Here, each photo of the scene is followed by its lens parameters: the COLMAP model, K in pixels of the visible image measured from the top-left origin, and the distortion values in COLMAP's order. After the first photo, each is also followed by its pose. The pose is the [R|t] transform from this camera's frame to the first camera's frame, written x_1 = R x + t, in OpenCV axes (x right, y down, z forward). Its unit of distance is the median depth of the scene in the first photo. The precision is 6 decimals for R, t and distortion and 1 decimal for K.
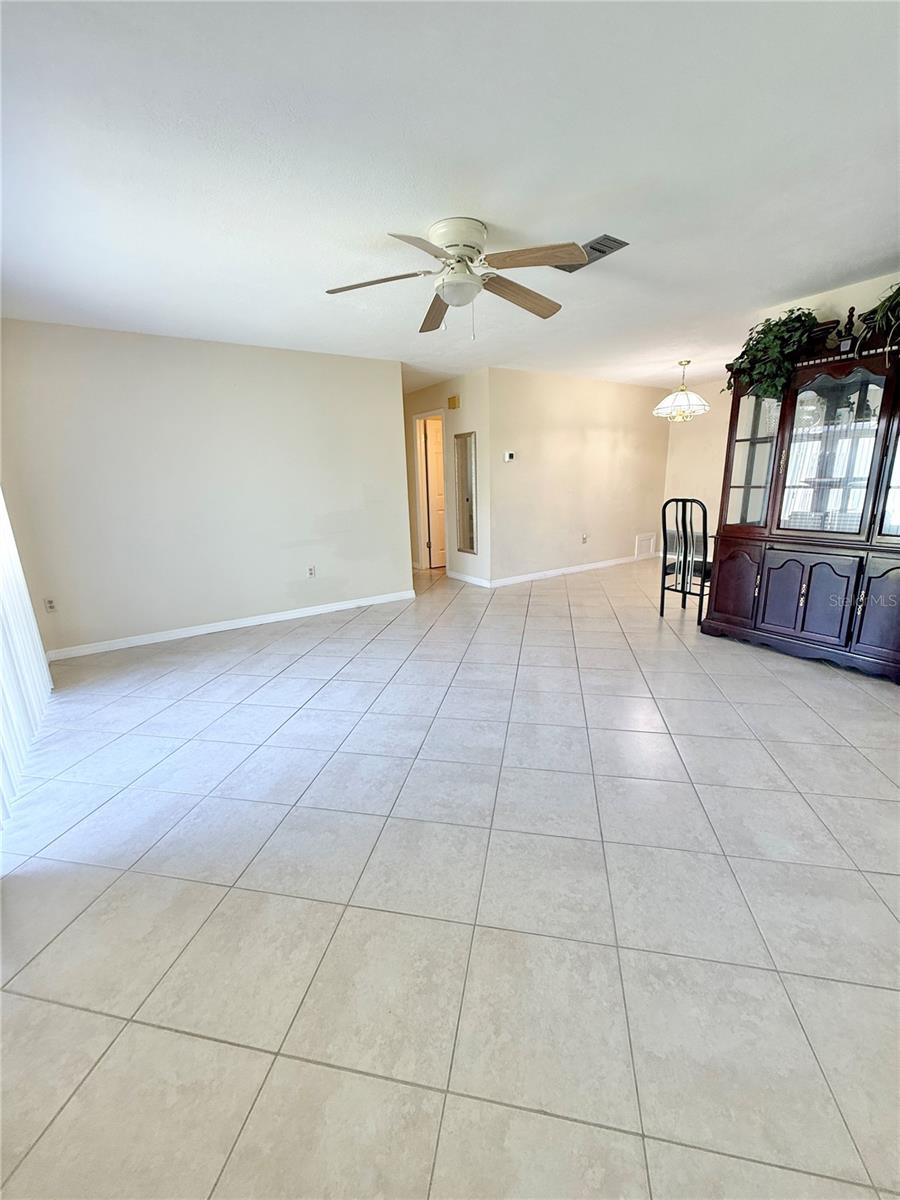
lens RADIAL K [[481.2, 0, 452.1], [0, 481.2, 598.2], [0, 0, 1]] dist [0.000535, 0.000038]
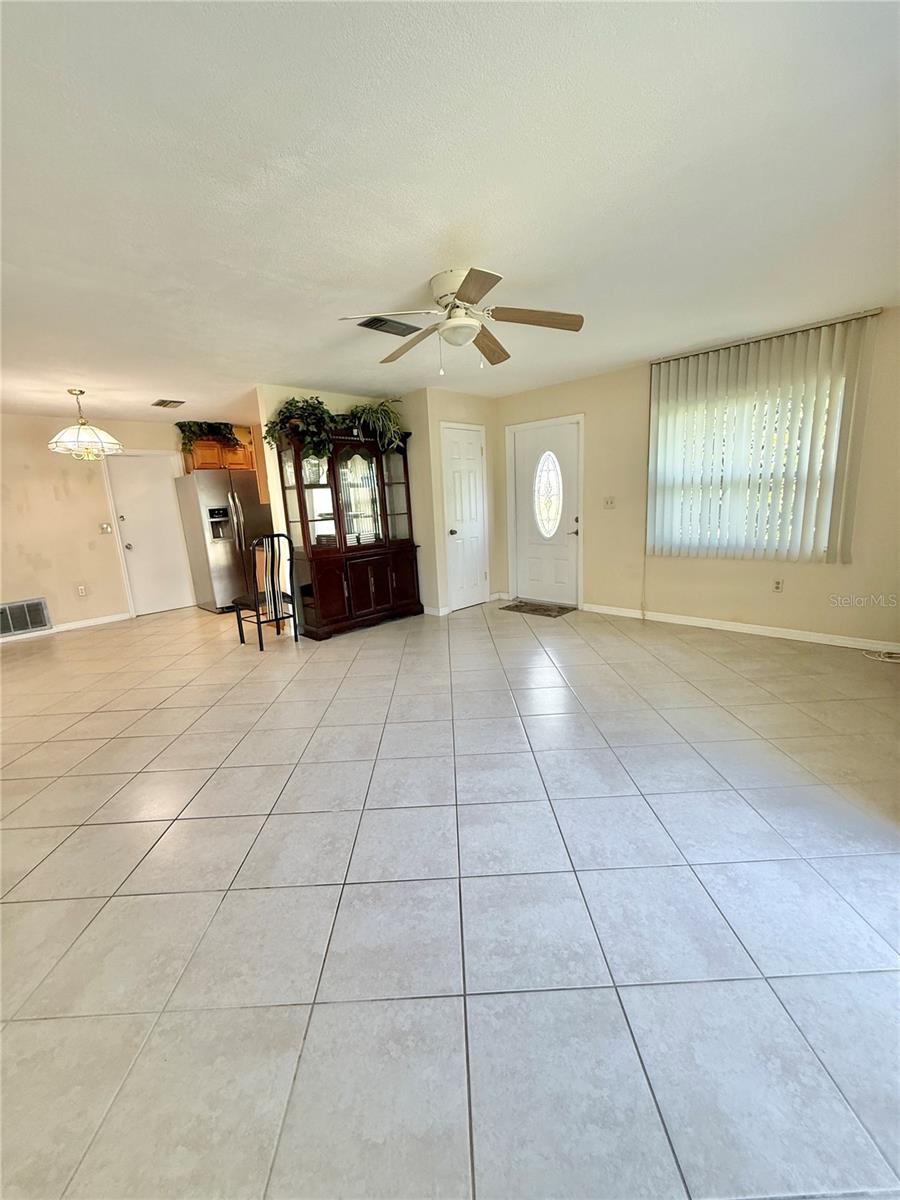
lens RADIAL K [[481.2, 0, 452.1], [0, 481.2, 598.2], [0, 0, 1]] dist [0.000535, 0.000038]
pose [[-0.213726, -0.160020, 0.963699, -0.693535], [0.292498, 0.930753, 0.219418, -0.194263], [-0.932076, 0.328775, -0.152120, 0.840848]]
